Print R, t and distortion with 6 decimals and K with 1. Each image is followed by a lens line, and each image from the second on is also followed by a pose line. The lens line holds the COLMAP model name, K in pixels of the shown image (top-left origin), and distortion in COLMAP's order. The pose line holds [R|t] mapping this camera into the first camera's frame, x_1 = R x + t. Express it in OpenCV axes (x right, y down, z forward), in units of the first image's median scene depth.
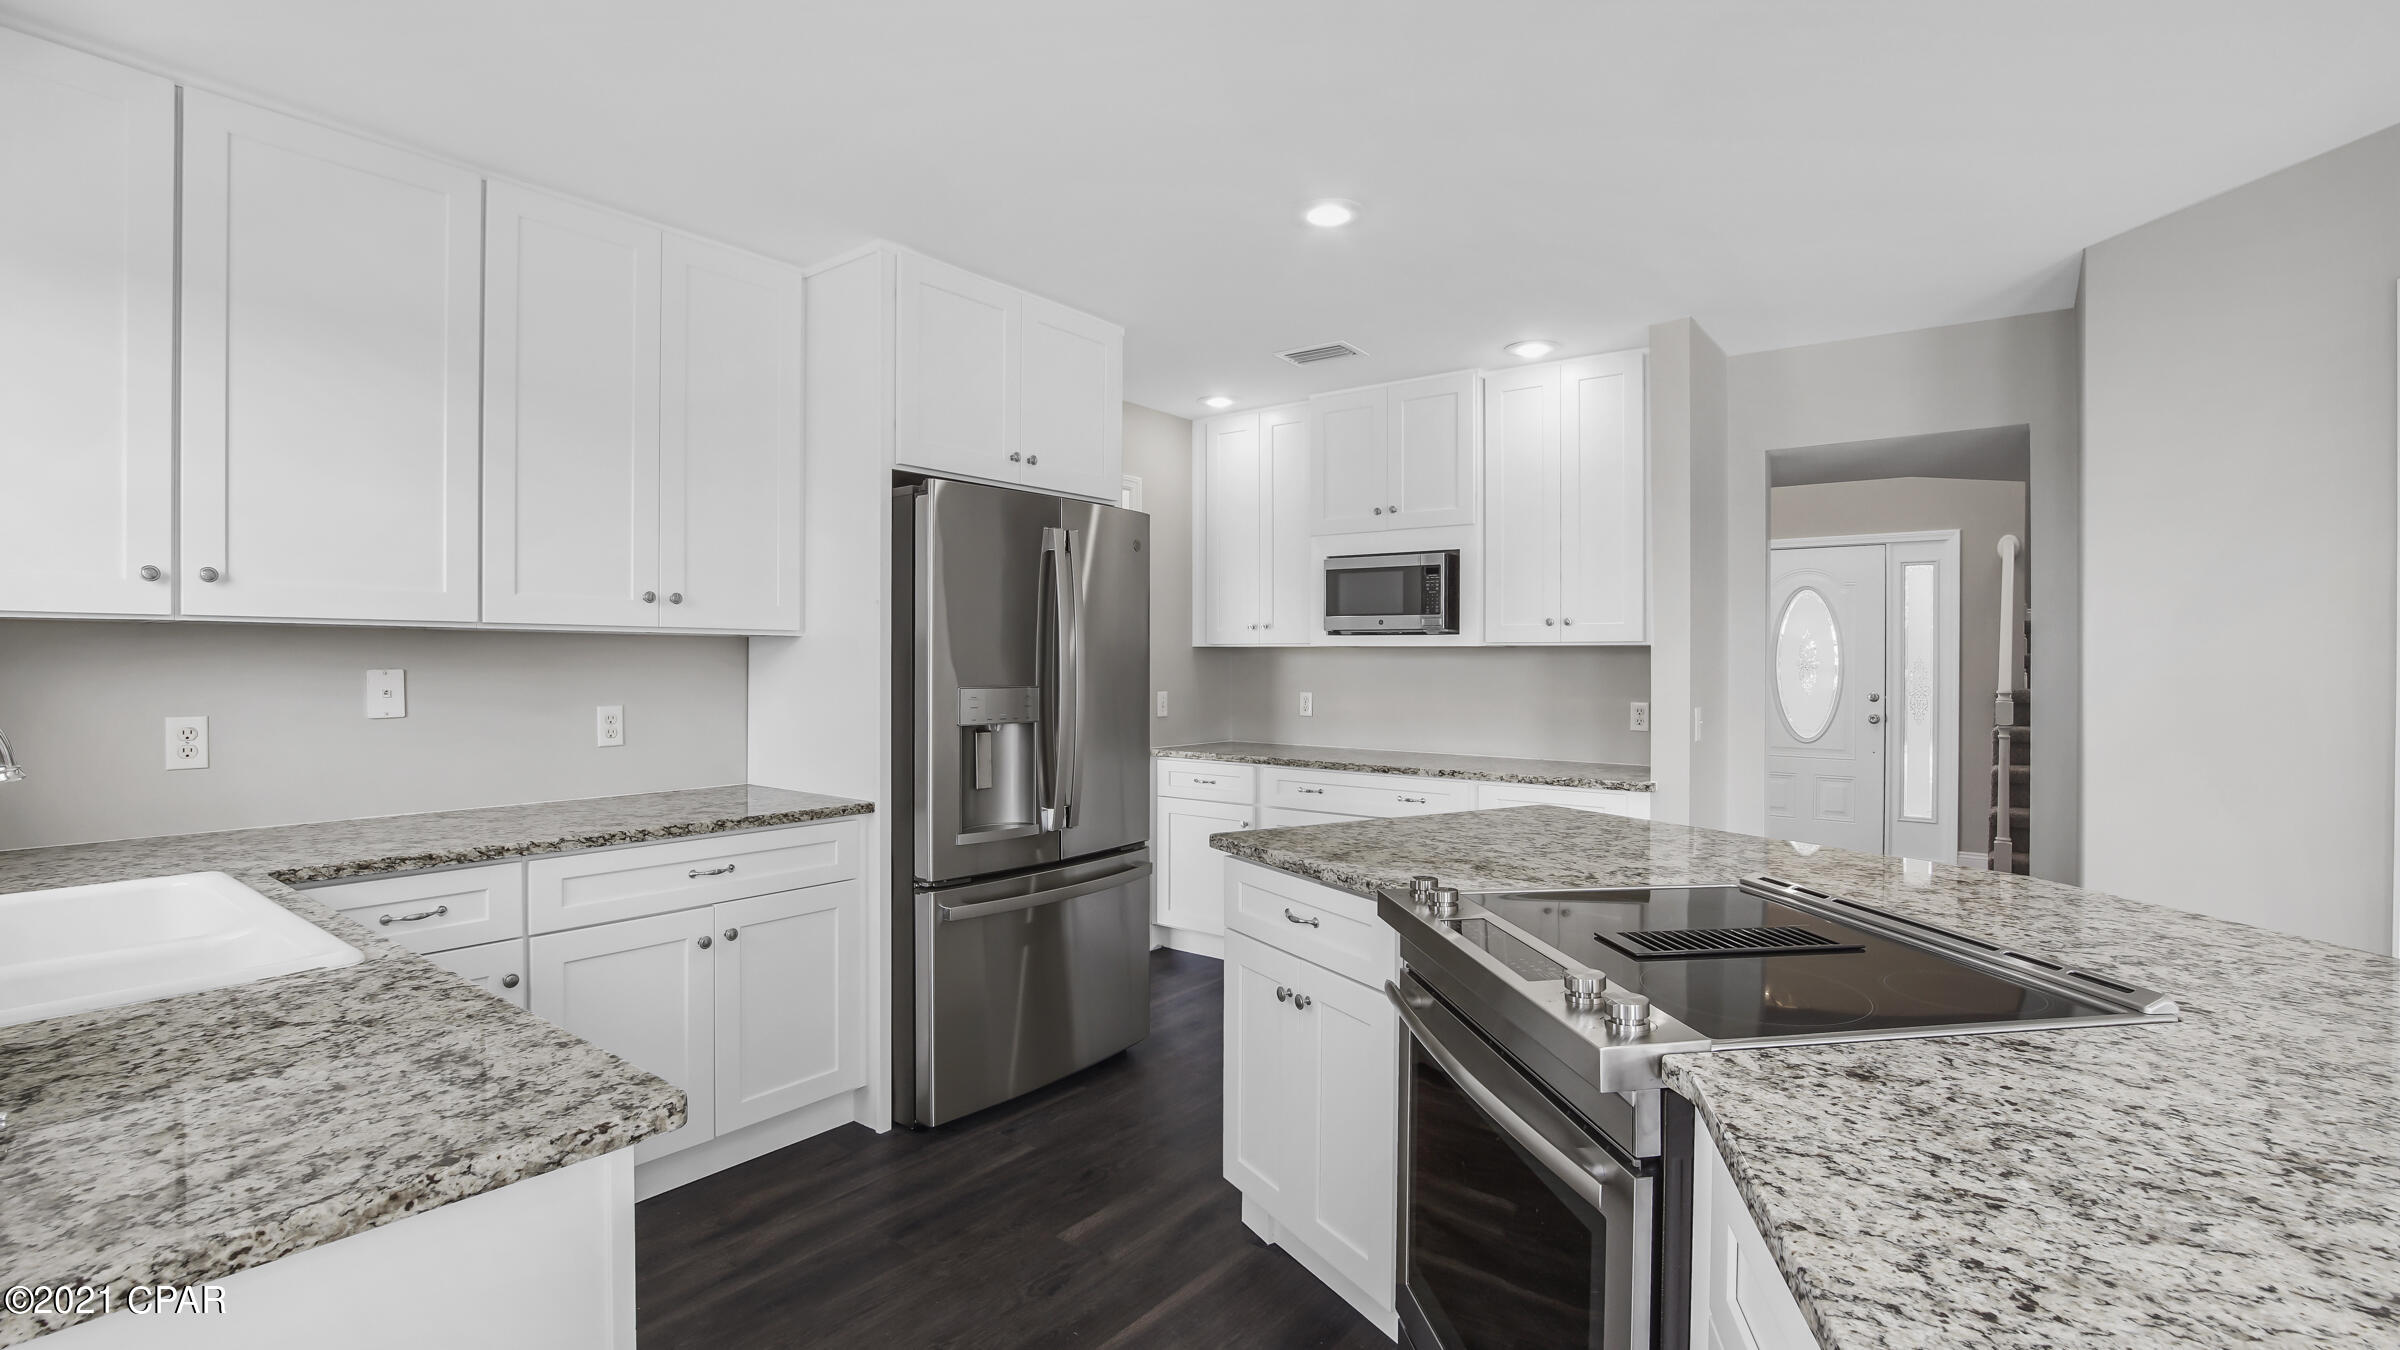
lens RADIAL K [[1101.5, 0, 1206.2], [0, 1101.5, 666.5], [0, 0, 1]] dist [0.001020, -0.000561]
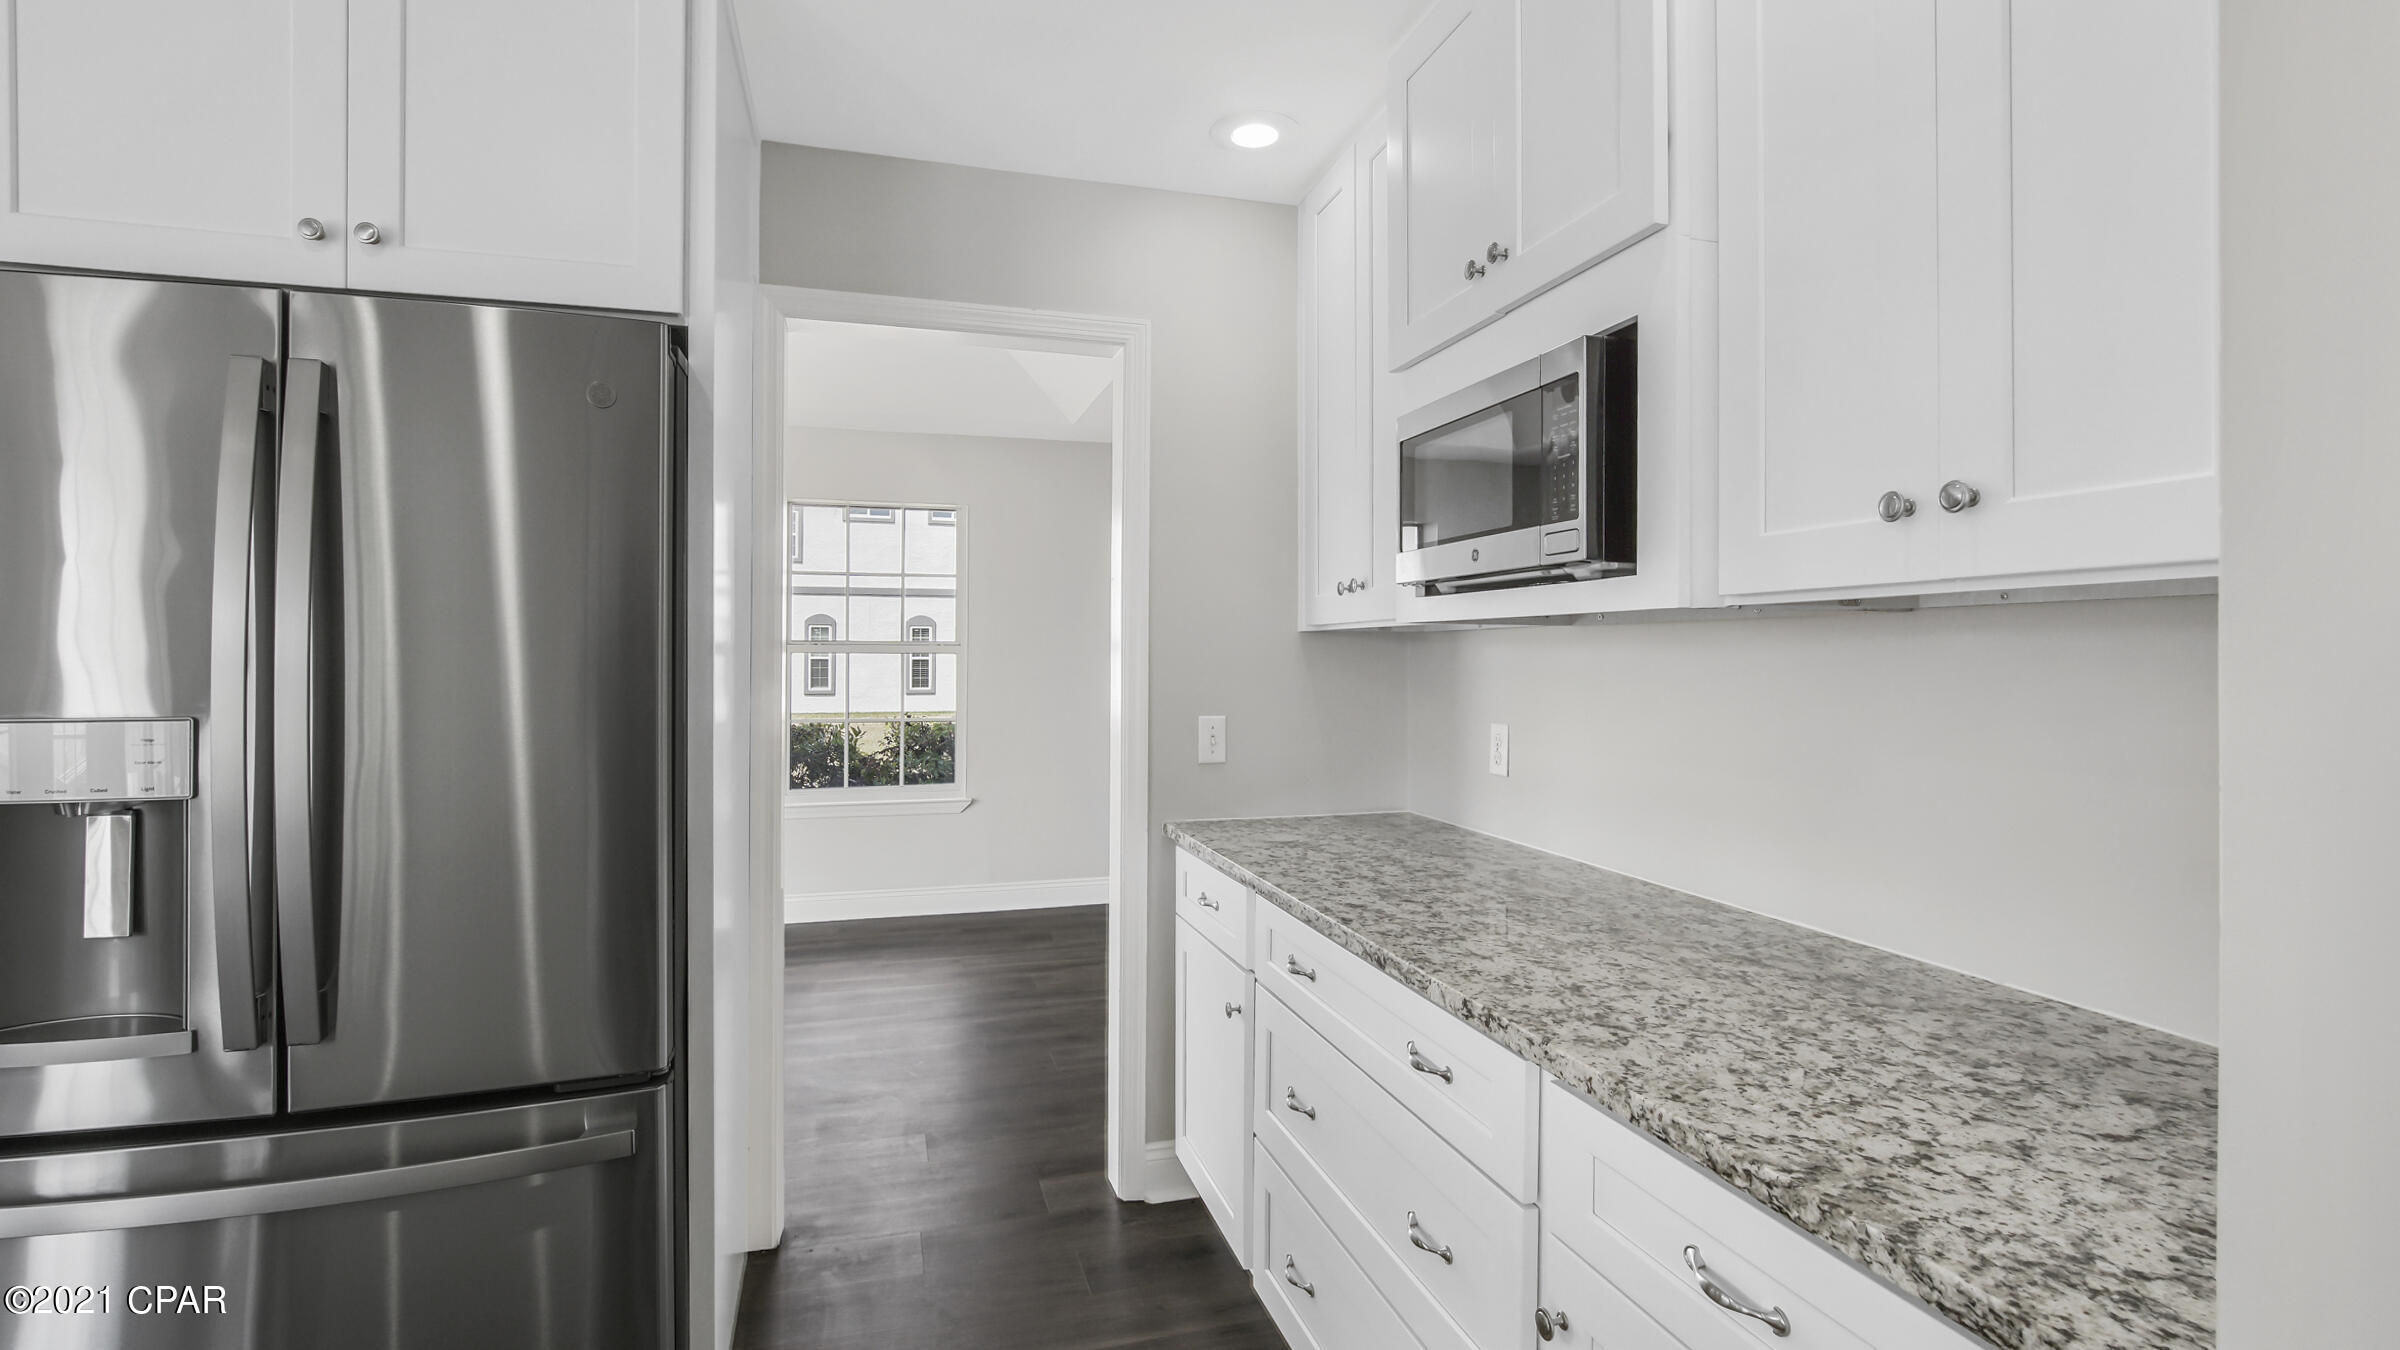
lens RADIAL K [[1101.5, 0, 1245.9], [0, 1101.5, 657.6], [0, 0, 1]] dist [0.001020, -0.000561]
pose [[0.827063, -0.002443, -0.562104, 0.453070], [0.001143, 0.999996, -0.002664, -0.005213], [0.562109, 0.001561, 0.827062, 0.935834]]
